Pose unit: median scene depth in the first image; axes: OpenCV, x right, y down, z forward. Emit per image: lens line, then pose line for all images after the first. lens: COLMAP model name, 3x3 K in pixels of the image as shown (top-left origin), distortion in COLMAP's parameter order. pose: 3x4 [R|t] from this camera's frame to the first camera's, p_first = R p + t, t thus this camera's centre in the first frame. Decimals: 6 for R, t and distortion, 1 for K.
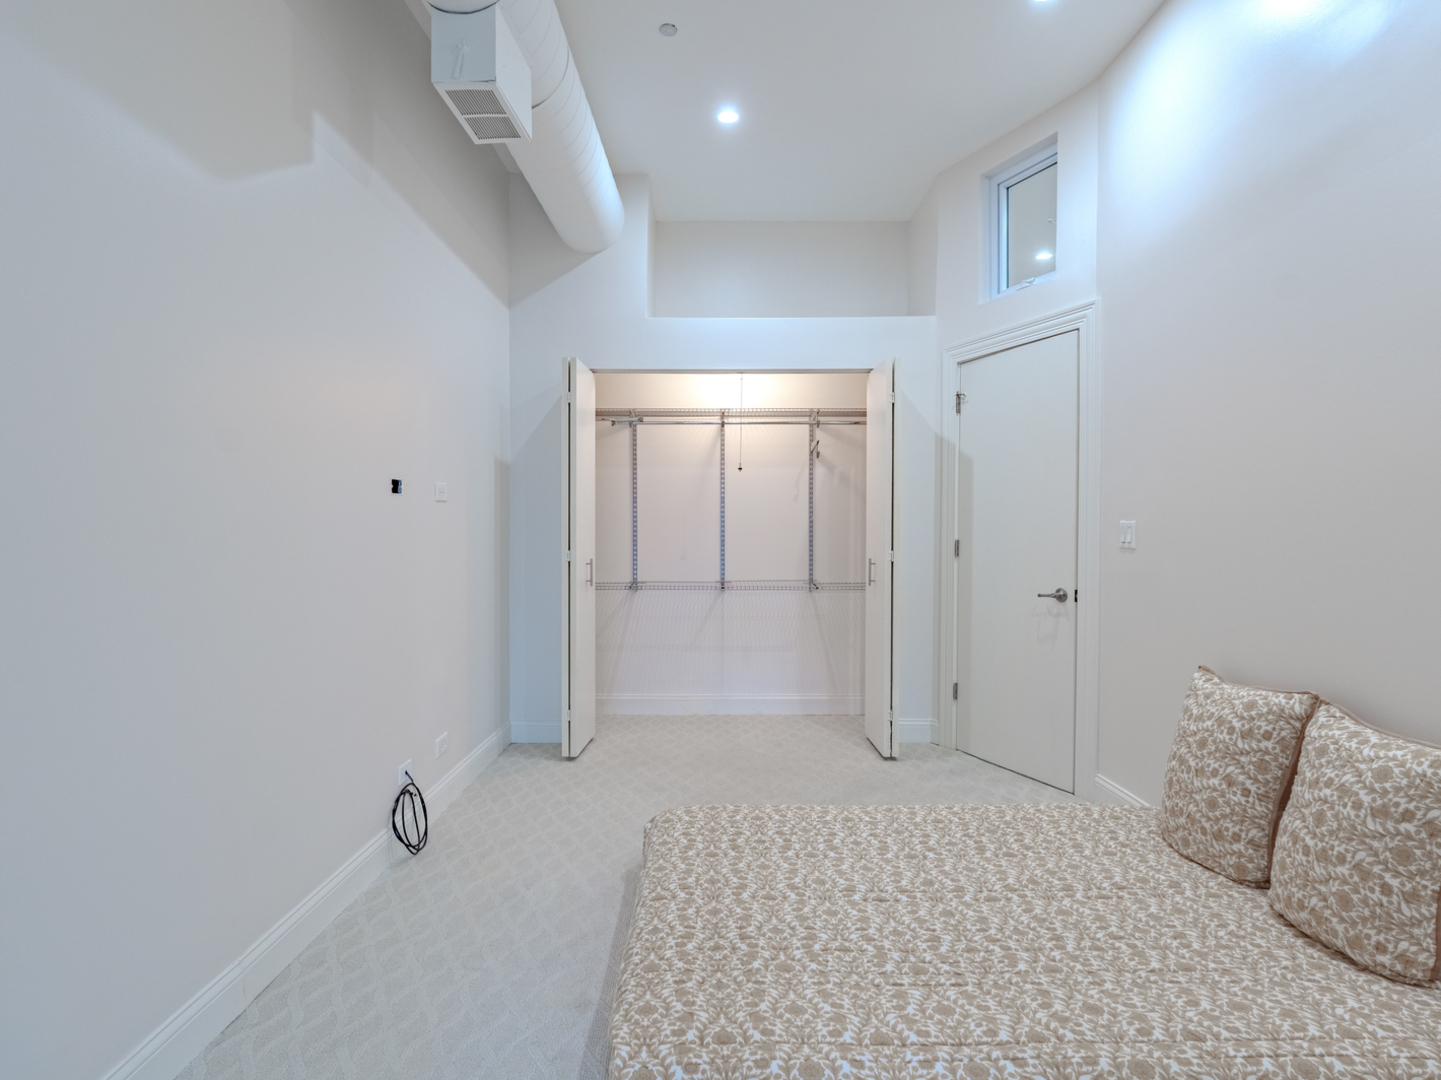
lens RADIAL K [[742.4, 0, 720.5], [0, 742.4, 540.0], [0, 0, 1]] dist [-0.005583, 0.001053]
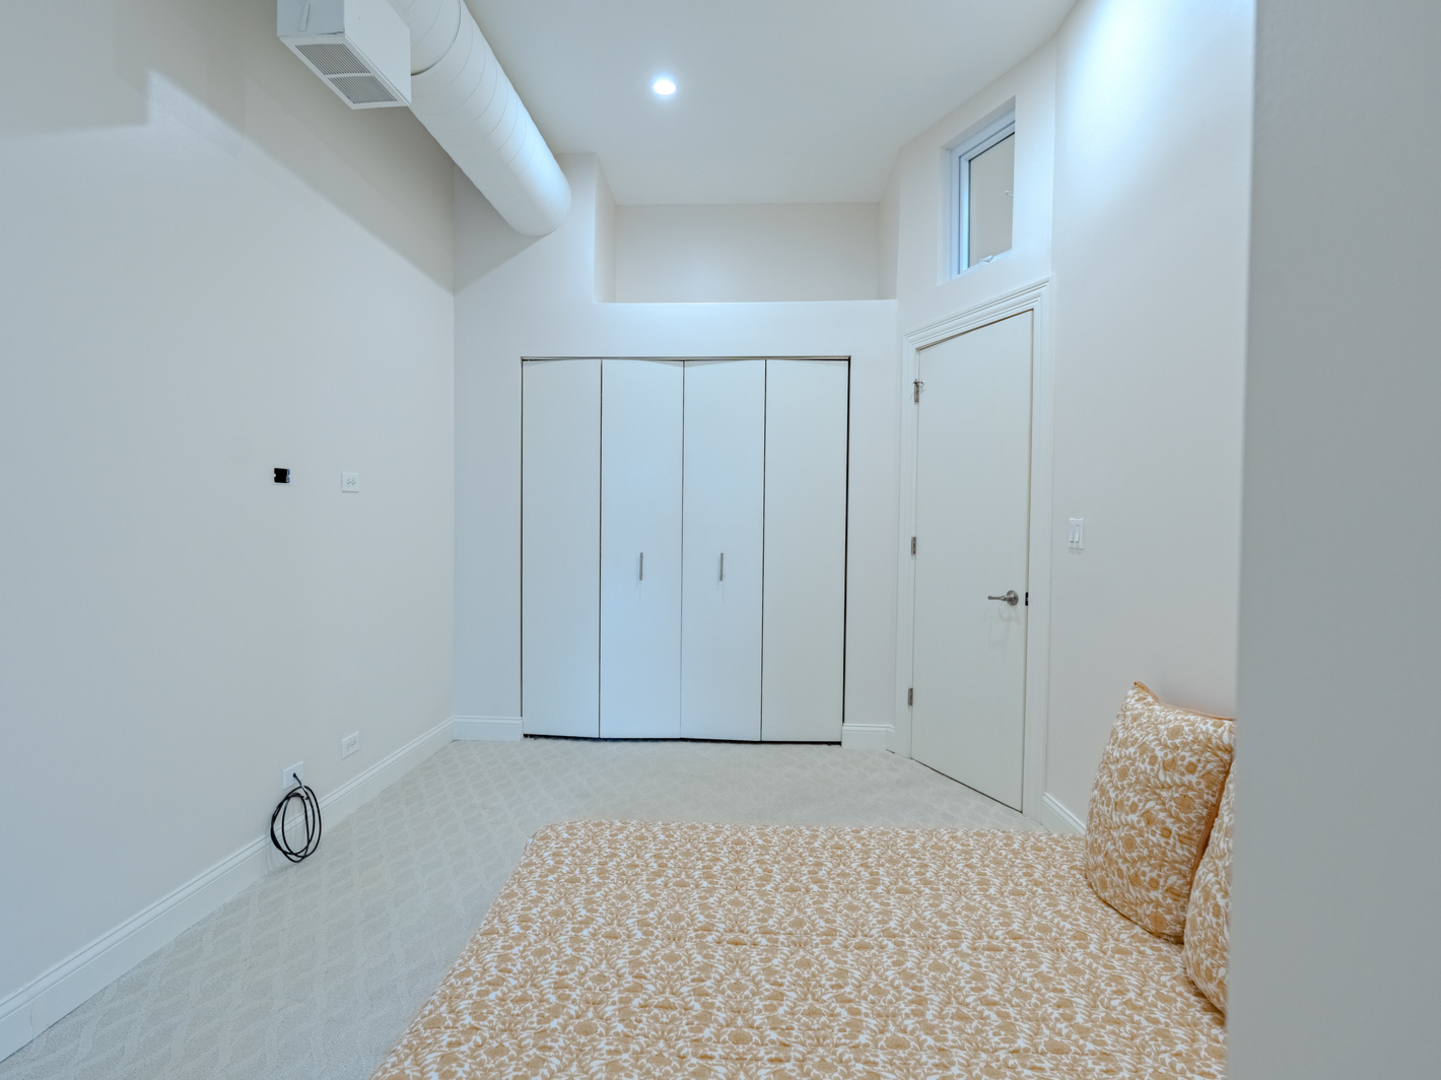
lens RADIAL K [[722.3, 0, 721.8], [0, 722.3, 541.2], [0, 0, 1]] dist [-0.006494, 0.001329]
pose [[0.998846, 0.009471, -0.047094, 0.222859], [-0.008990, 0.999905, 0.010427, -0.004316], [0.047188, -0.009991, 0.998836, 0.134091]]
